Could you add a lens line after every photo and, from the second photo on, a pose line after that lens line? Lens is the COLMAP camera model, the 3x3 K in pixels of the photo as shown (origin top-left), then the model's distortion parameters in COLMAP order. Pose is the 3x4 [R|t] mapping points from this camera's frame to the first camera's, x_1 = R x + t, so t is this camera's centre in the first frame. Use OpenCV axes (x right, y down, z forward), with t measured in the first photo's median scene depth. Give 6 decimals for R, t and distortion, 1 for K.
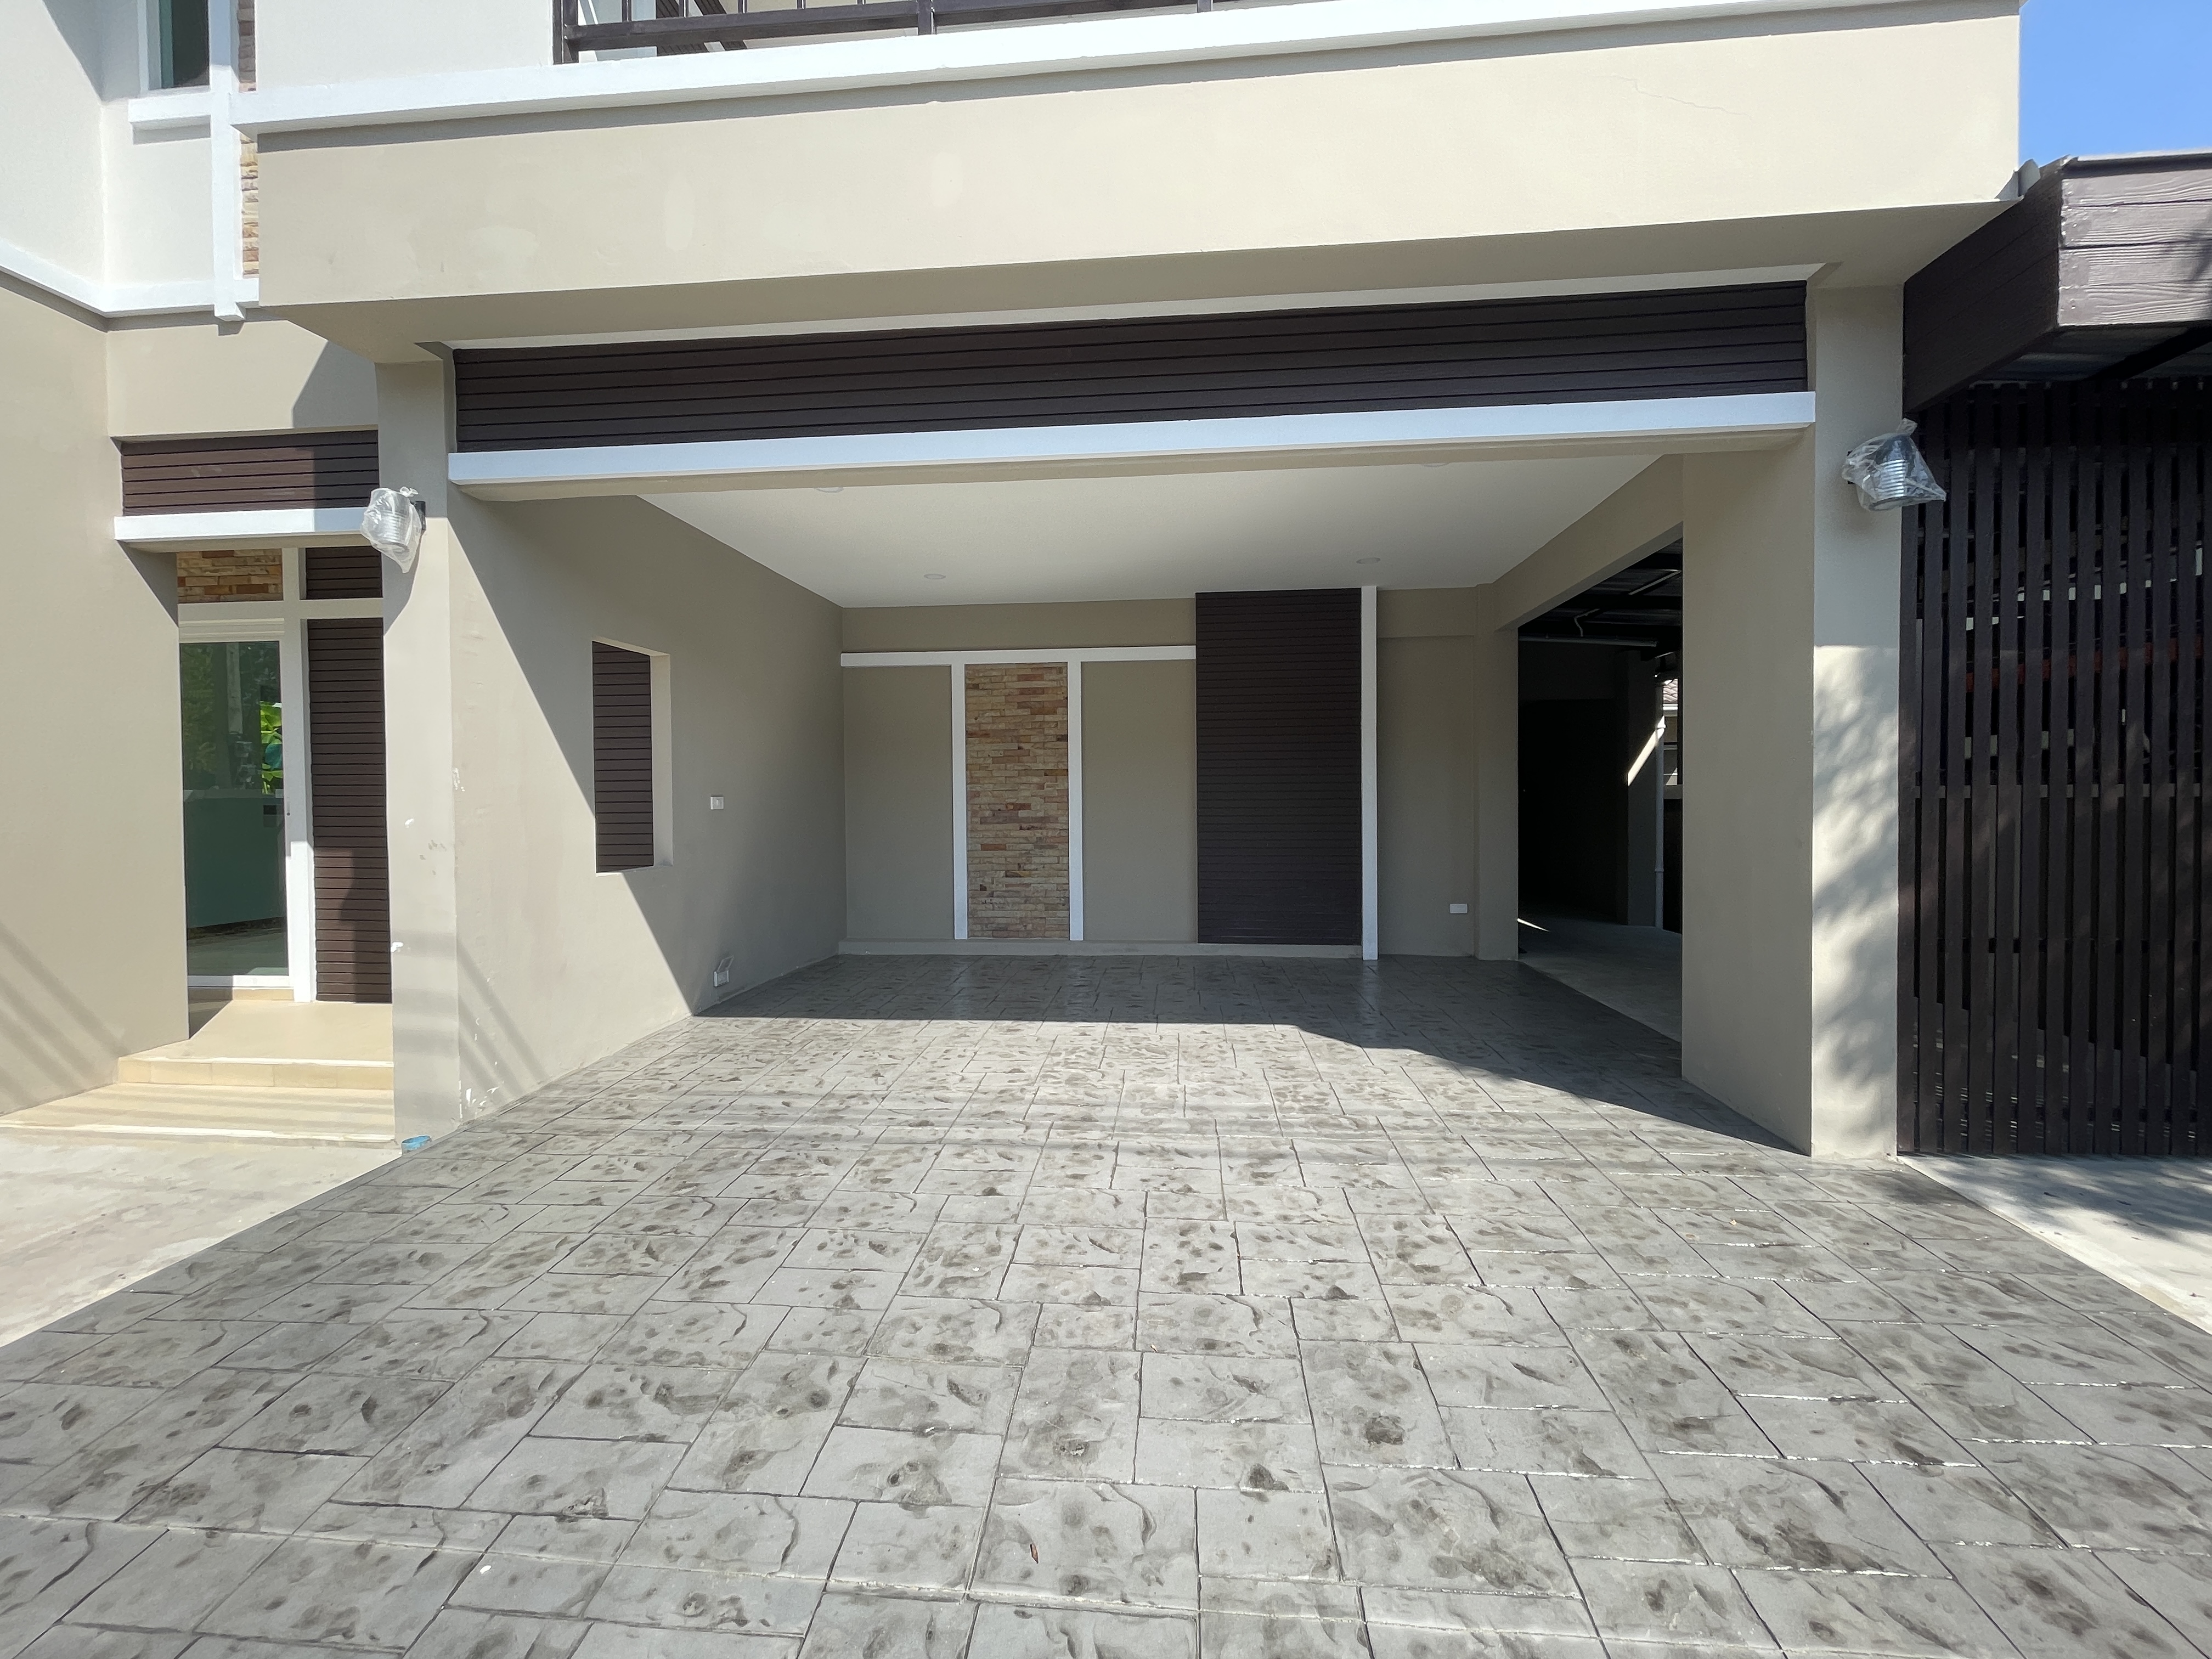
lens RADIAL K [[893.3, 0, 1110.0], [0, 893.3, 820.1], [0, 0, 1]] dist [-0.002588, 0.001282]
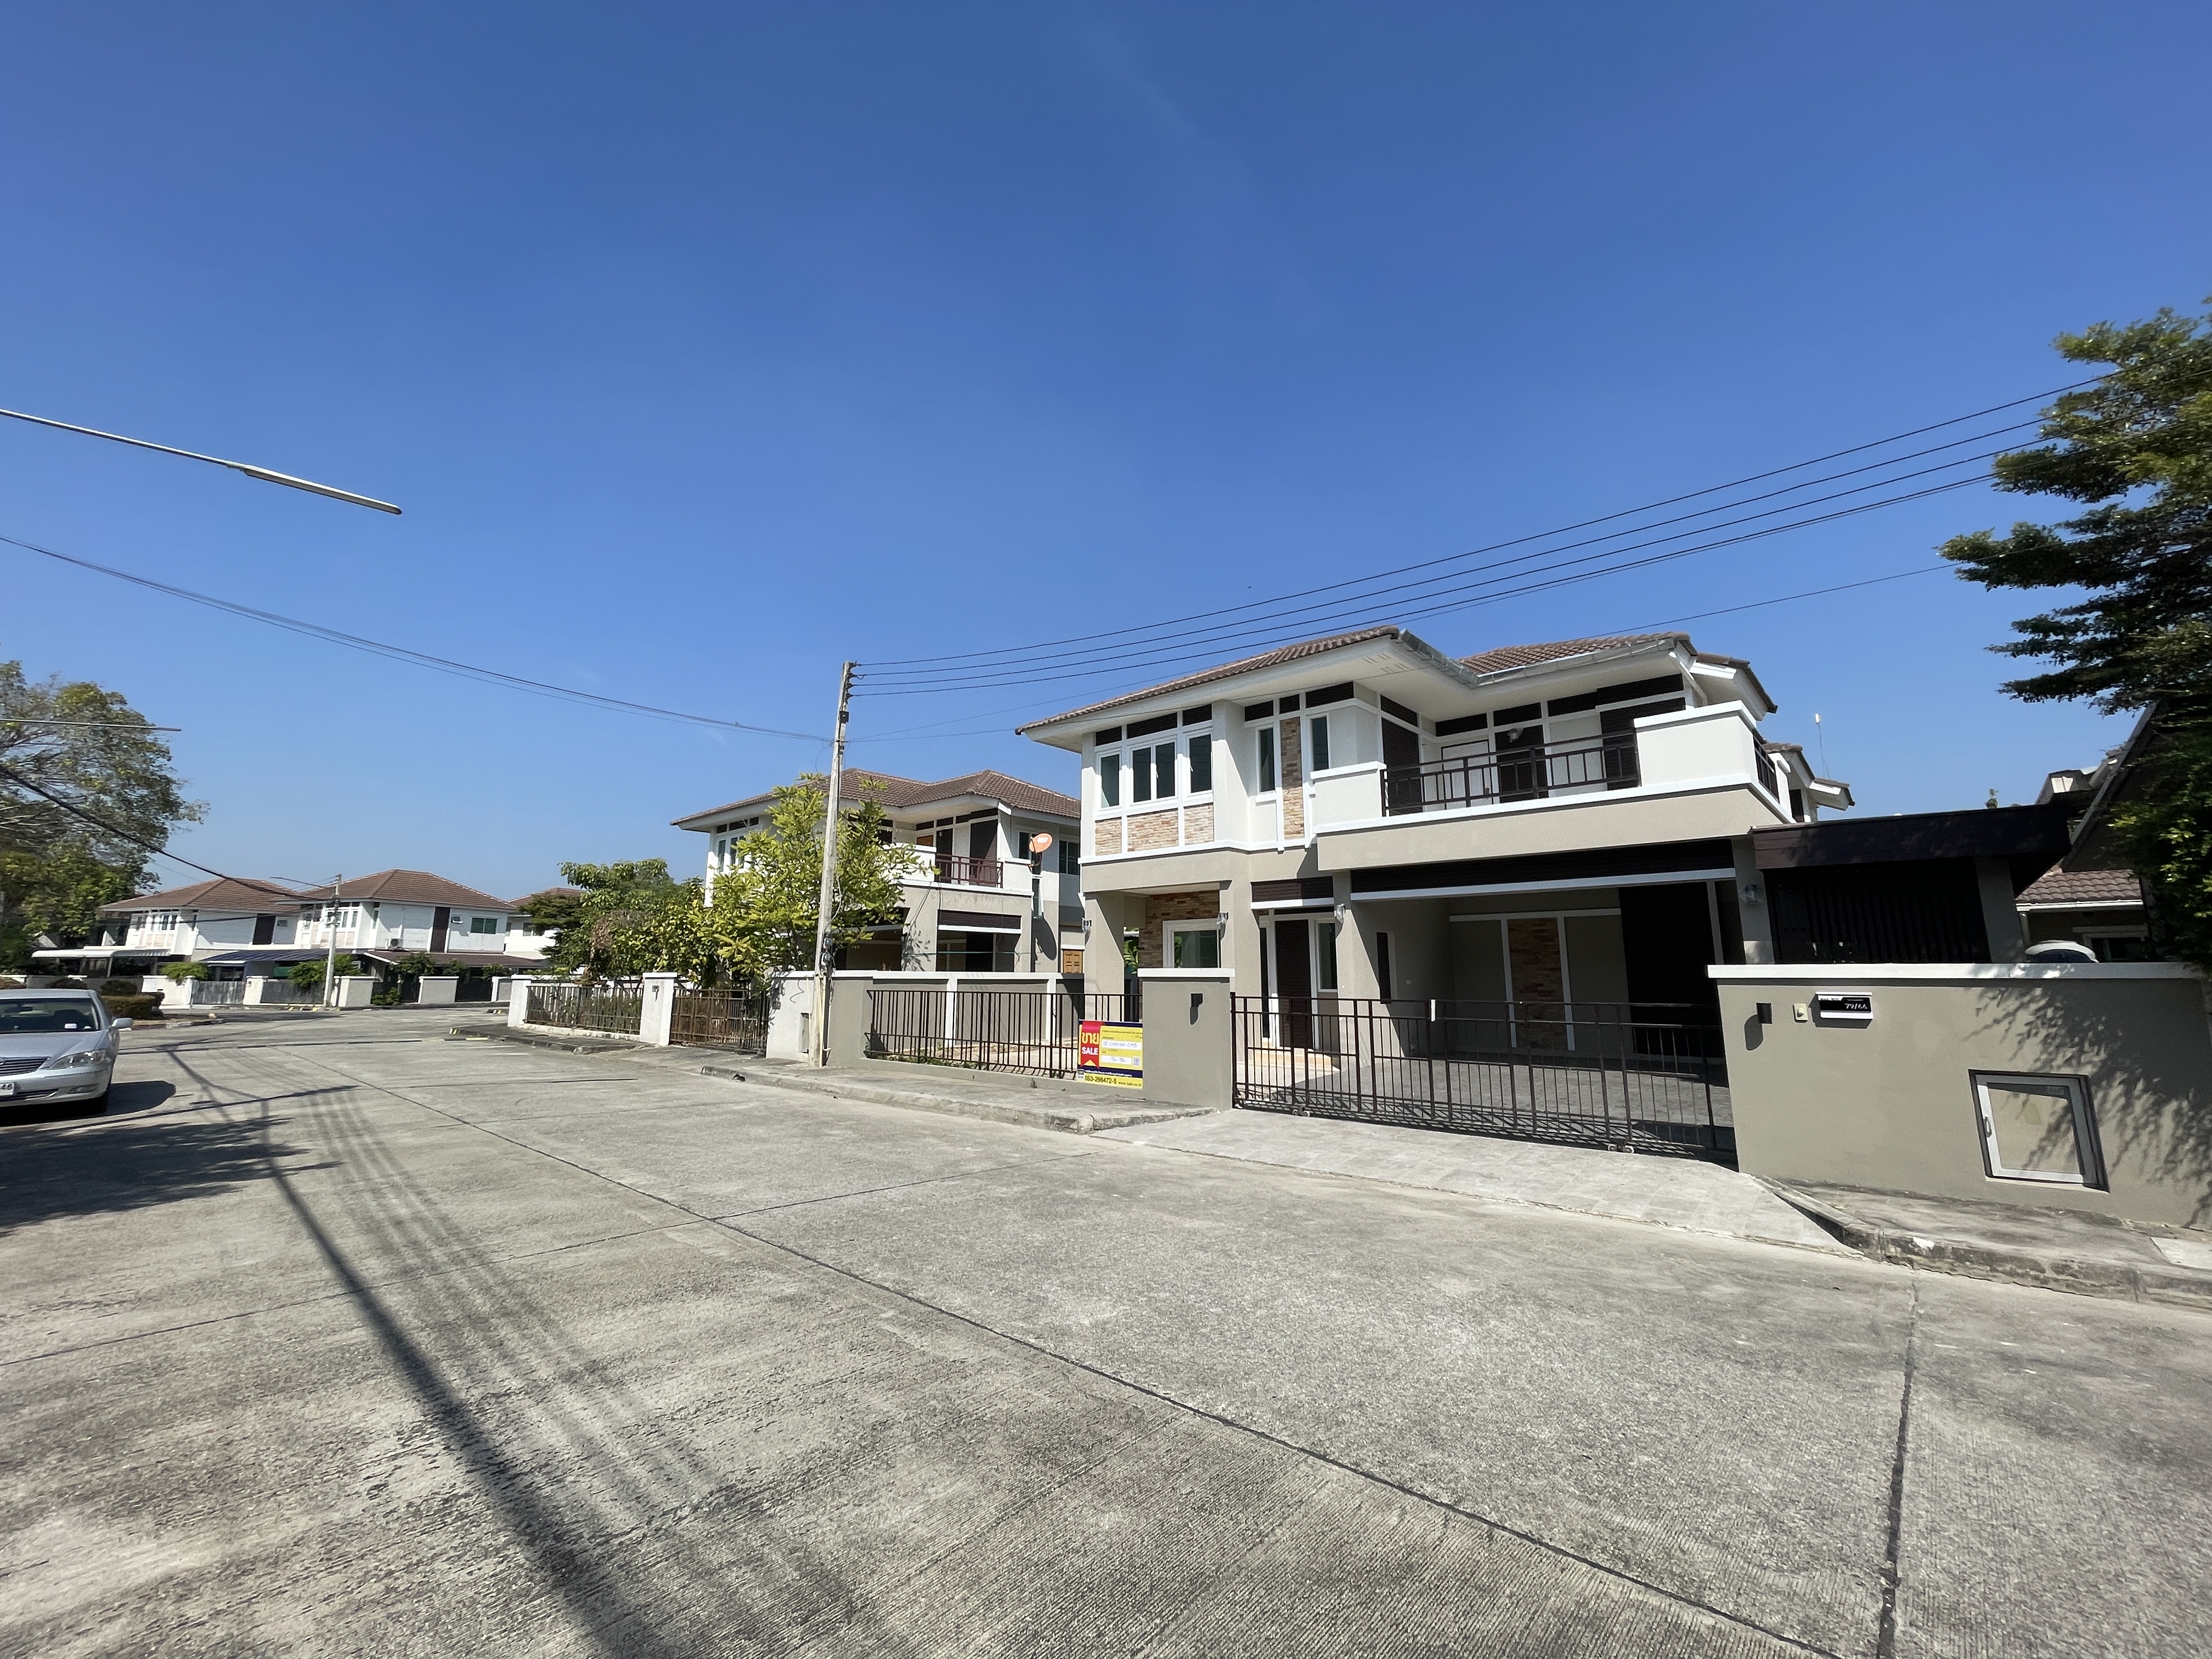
lens RADIAL K [[893.3, 0, 1108.8], [0, 893.3, 817.2], [0, 0, 1]] dist [-0.002588, 0.001282]
pose [[0.798362, -0.095175, -0.594608, 0.673824], [-0.021419, 0.982318, -0.185993, 0.018699], [0.601796, 0.161226, 0.782207, -2.362395]]
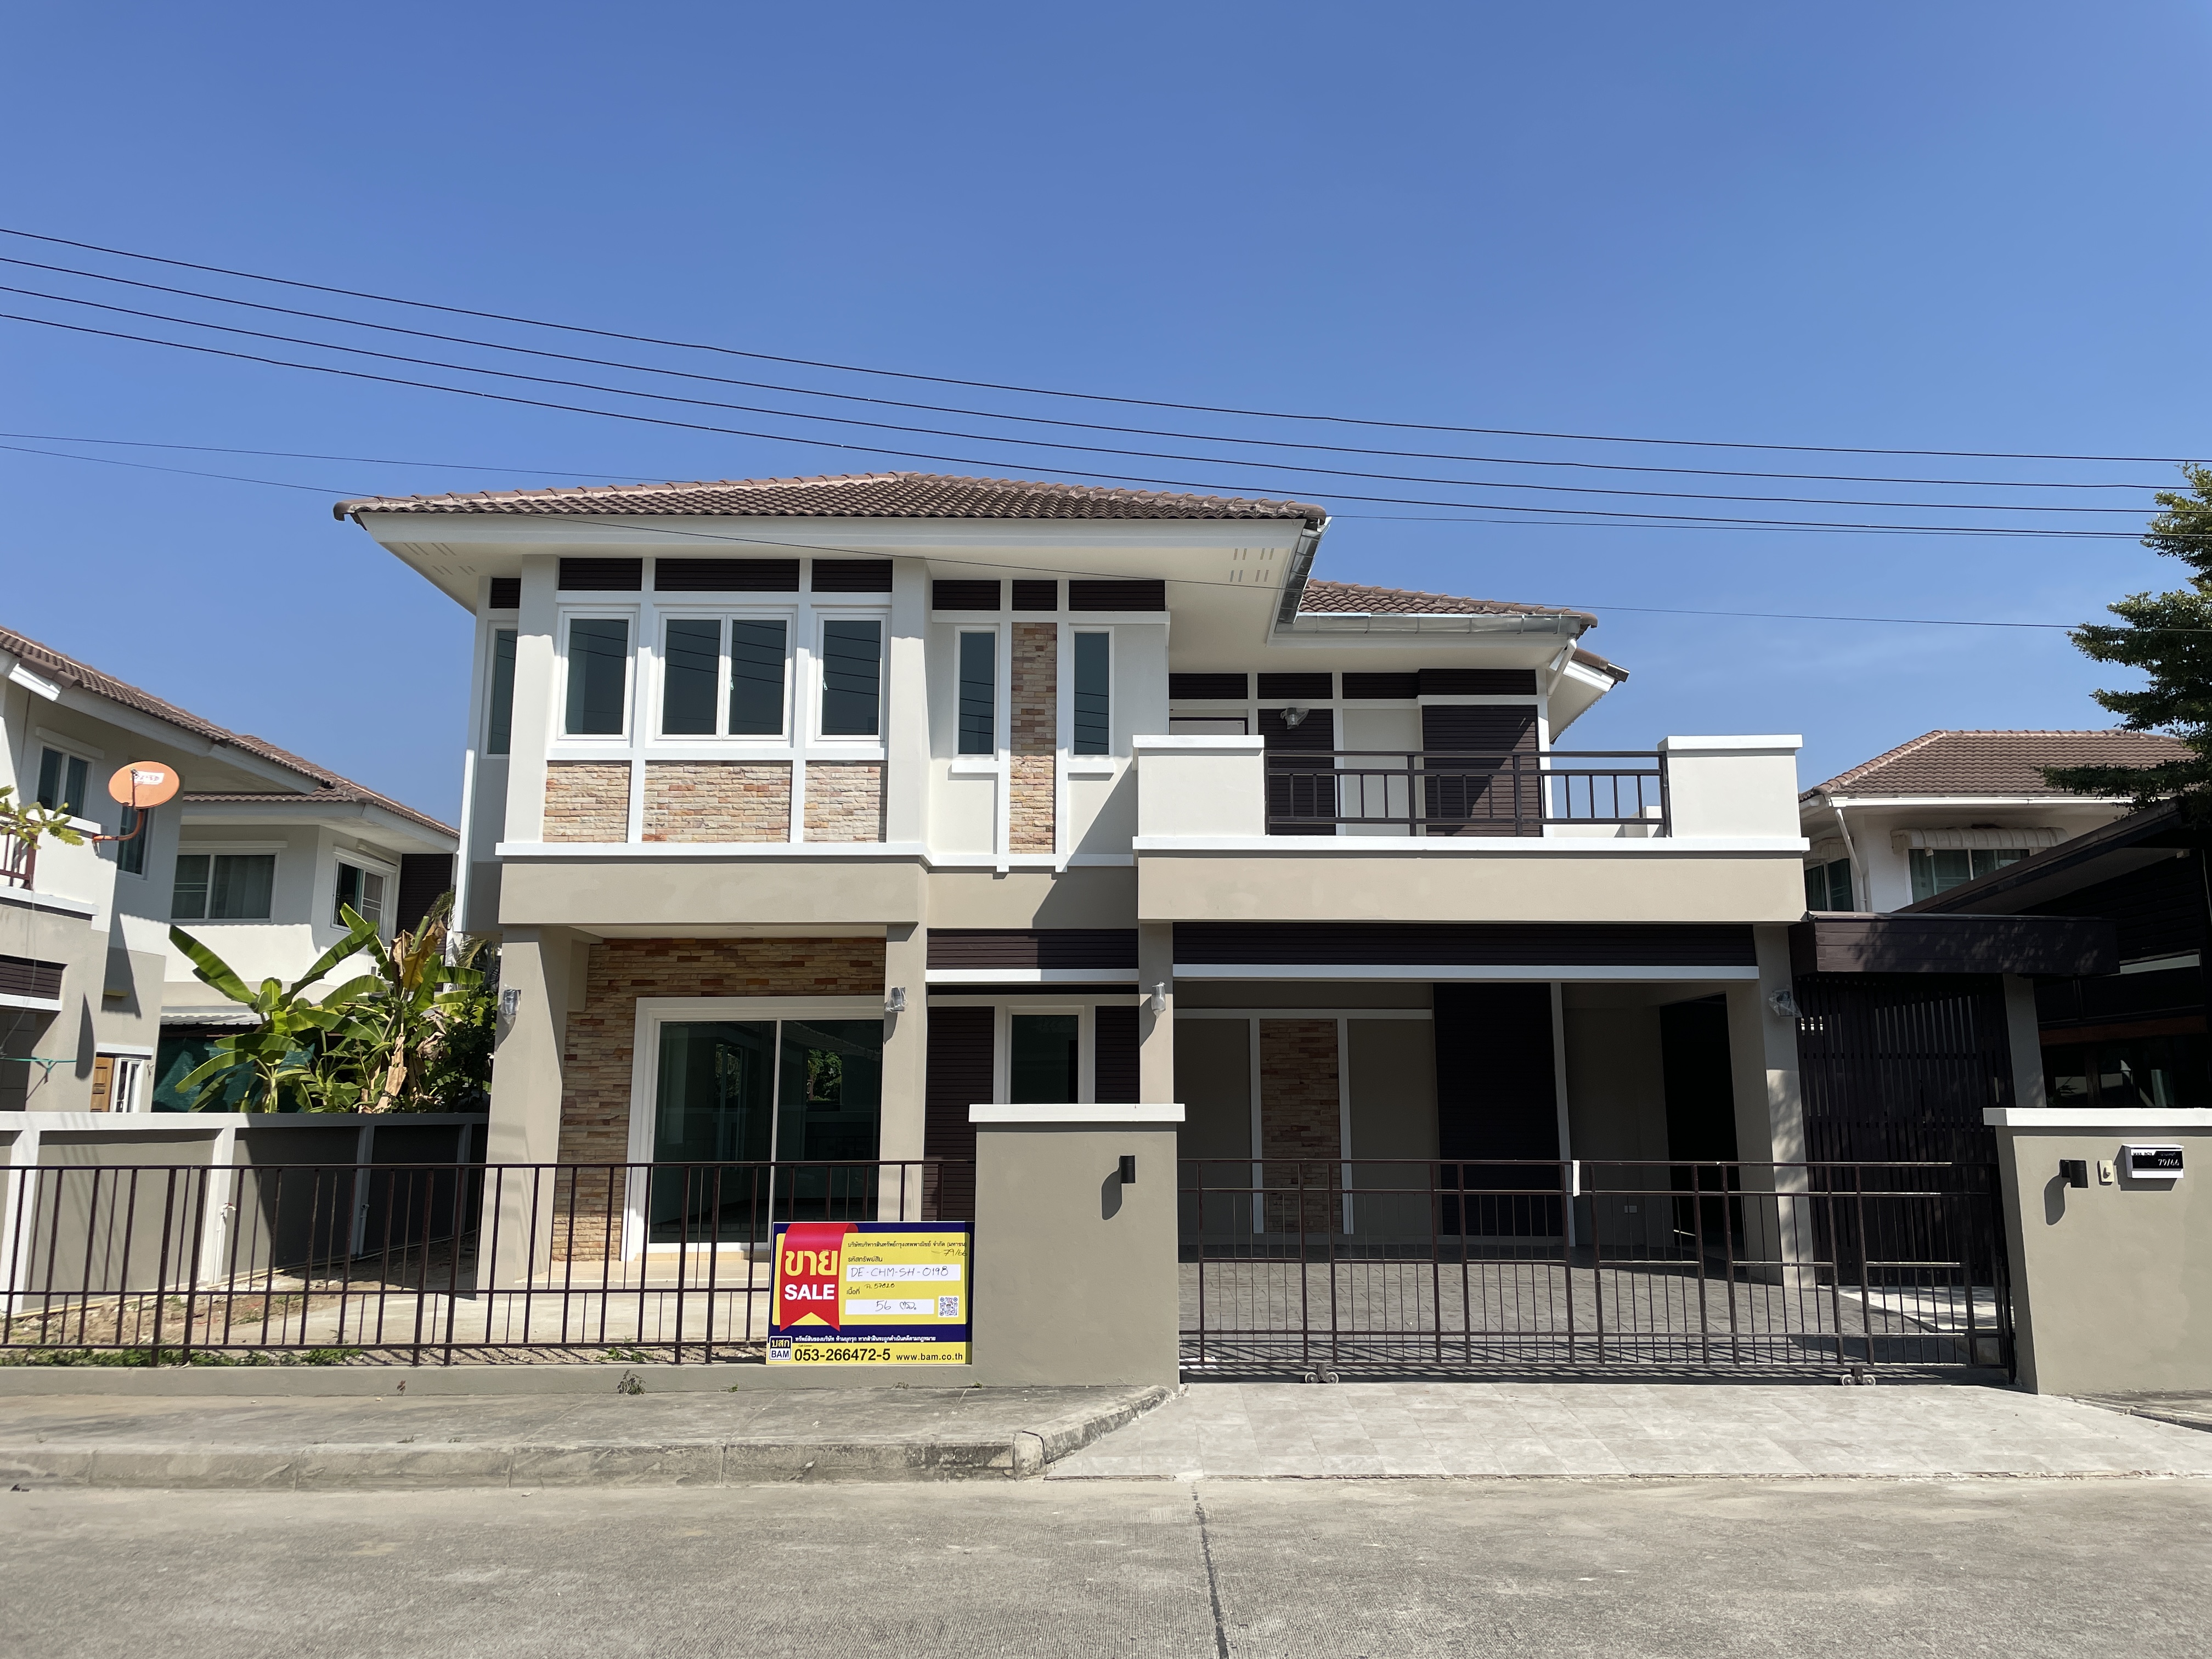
lens RADIAL K [[1668.3, 0, 1135.1], [0, 1668.3, 795.3], [0, 0, 1]] dist [0.074062, -0.074561]
pose [[0.995602, 0.026010, 0.090000, -1.005191], [-0.007049, 0.978762, -0.204880, 0.019992], [-0.093417, 0.203344, 0.974641, -2.562236]]
